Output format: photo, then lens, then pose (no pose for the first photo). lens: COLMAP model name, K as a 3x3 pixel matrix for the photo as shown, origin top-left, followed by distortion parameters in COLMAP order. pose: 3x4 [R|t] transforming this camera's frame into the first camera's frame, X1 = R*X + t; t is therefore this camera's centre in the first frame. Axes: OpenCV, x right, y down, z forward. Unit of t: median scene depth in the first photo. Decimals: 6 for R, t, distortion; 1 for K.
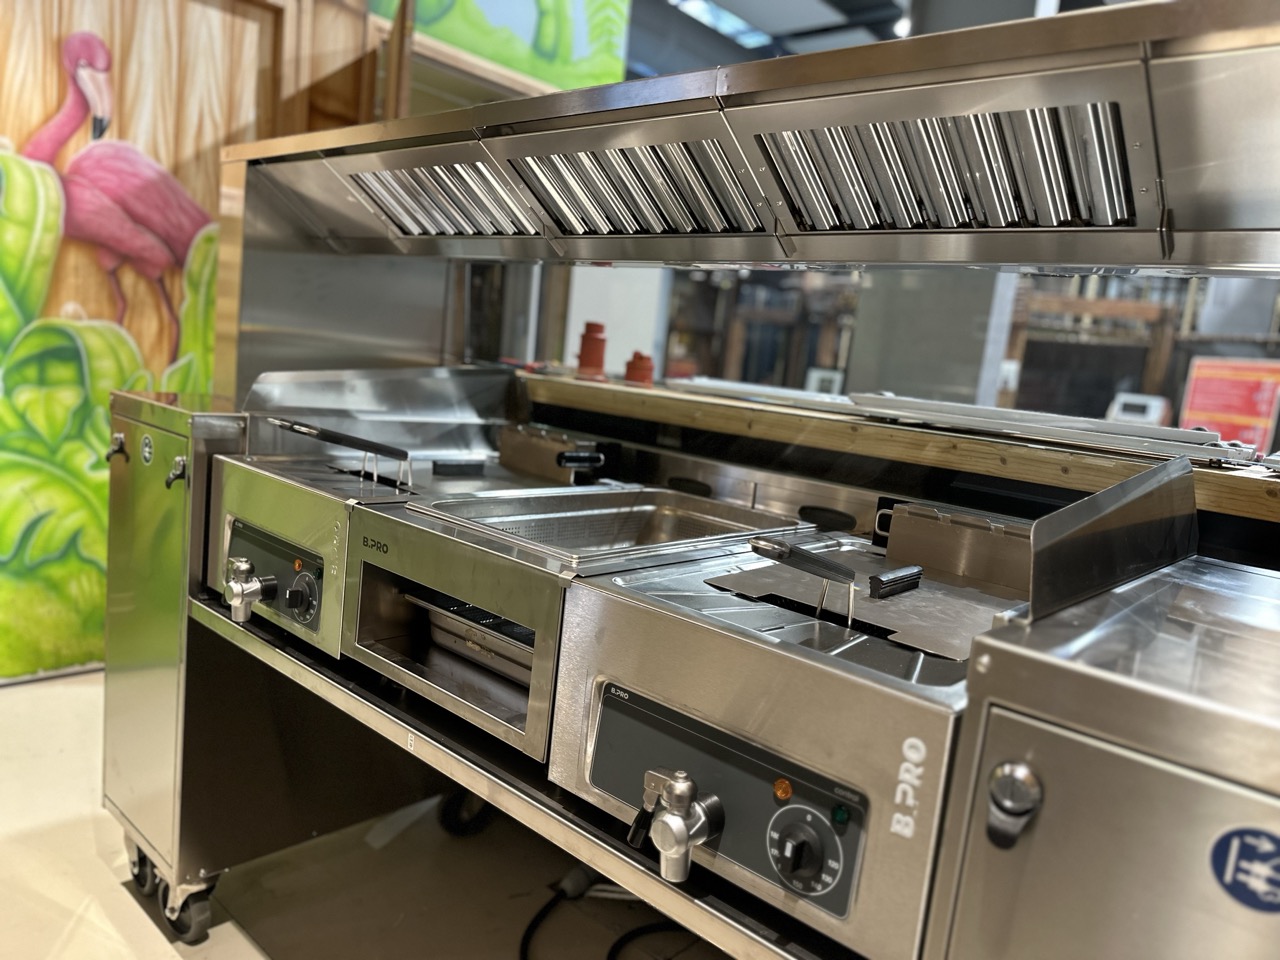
lens RADIAL K [[908.9, 0, 639.9], [0, 908.9, 484.5], [0, 0, 1]] dist [-0.004987, -0.007751]
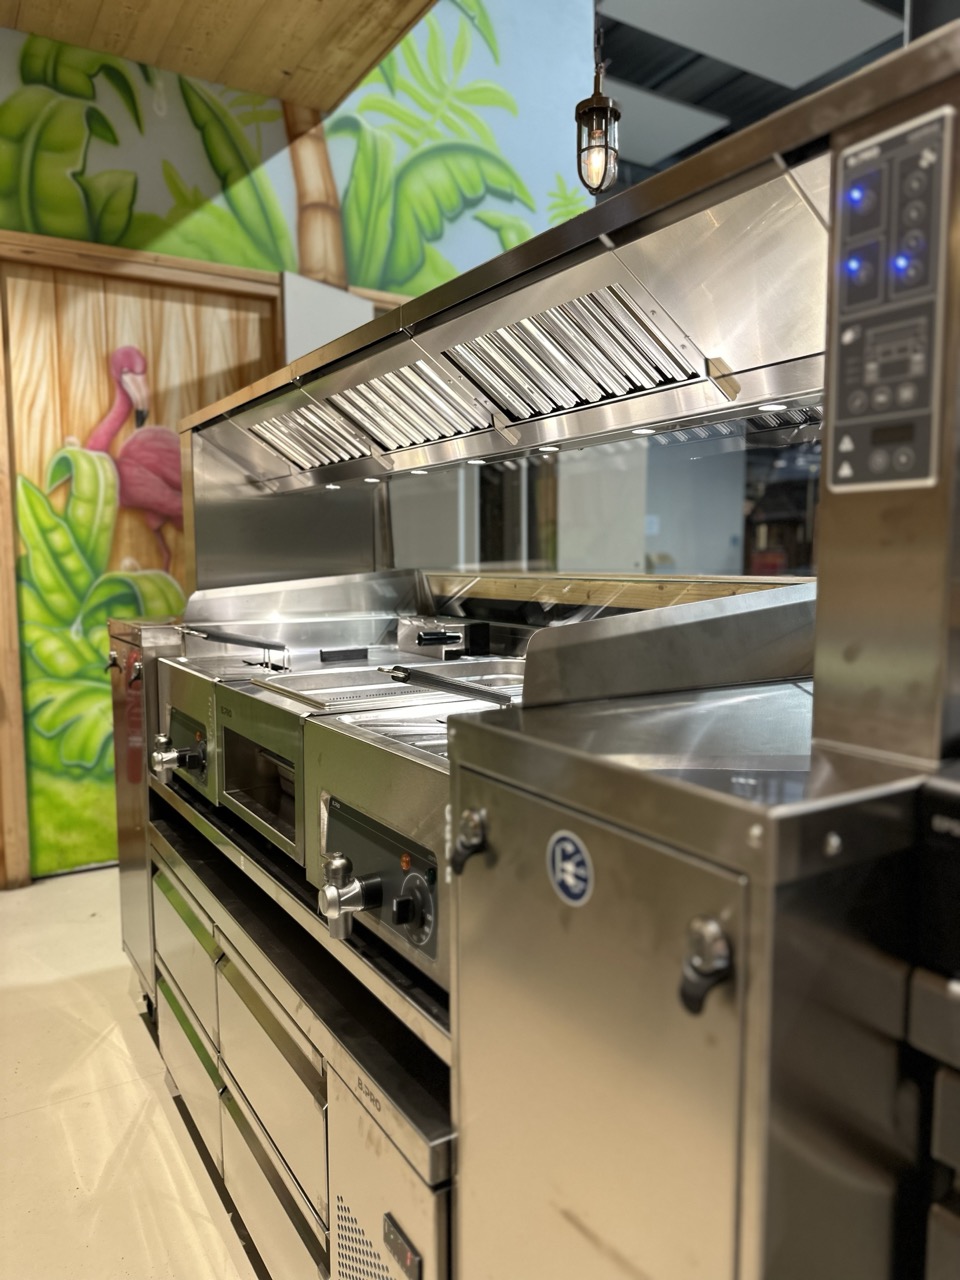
lens RADIAL K [[908.9, 0, 486.2], [0, 908.9, 640.6], [0, 0, 1]] dist [-0.004987, -0.007751]
pose [[0.956168, -0.083351, -0.280706, 0.191425], [0.064982, 0.995129, -0.074137, 0.038842], [0.285518, 0.052647, 0.956926, -0.055499]]
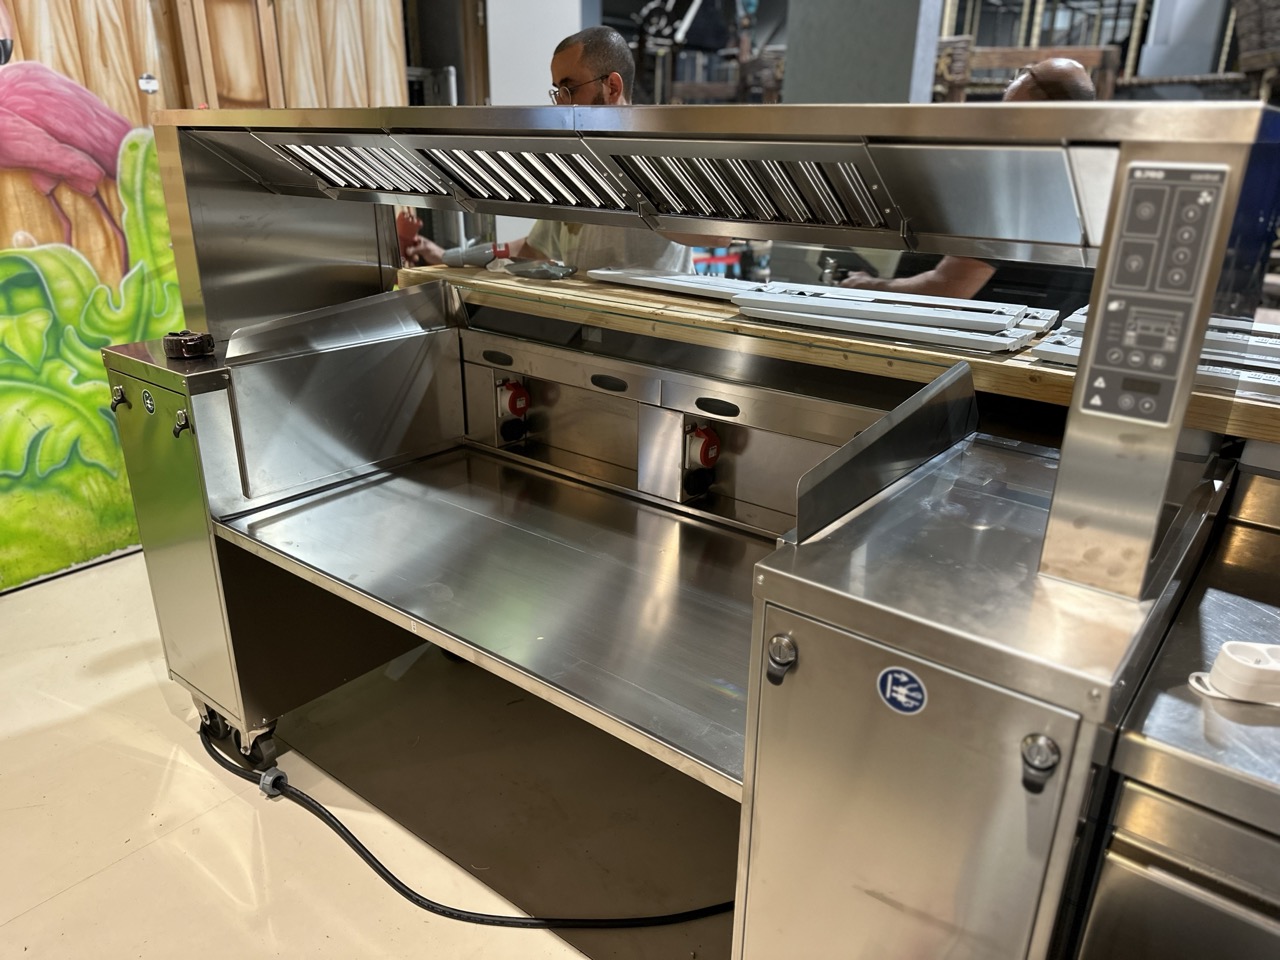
lens RADIAL K [[908.9, 0, 639.9], [0, 908.9, 484.5], [0, 0, 1]] dist [-0.004987, -0.007751]
pose [[0.993789, -0.109077, 0.022053, 0.034833], [0.101057, 0.967548, 0.231598, -0.087399], [-0.046599, -0.227931, 0.972562, -0.126505]]
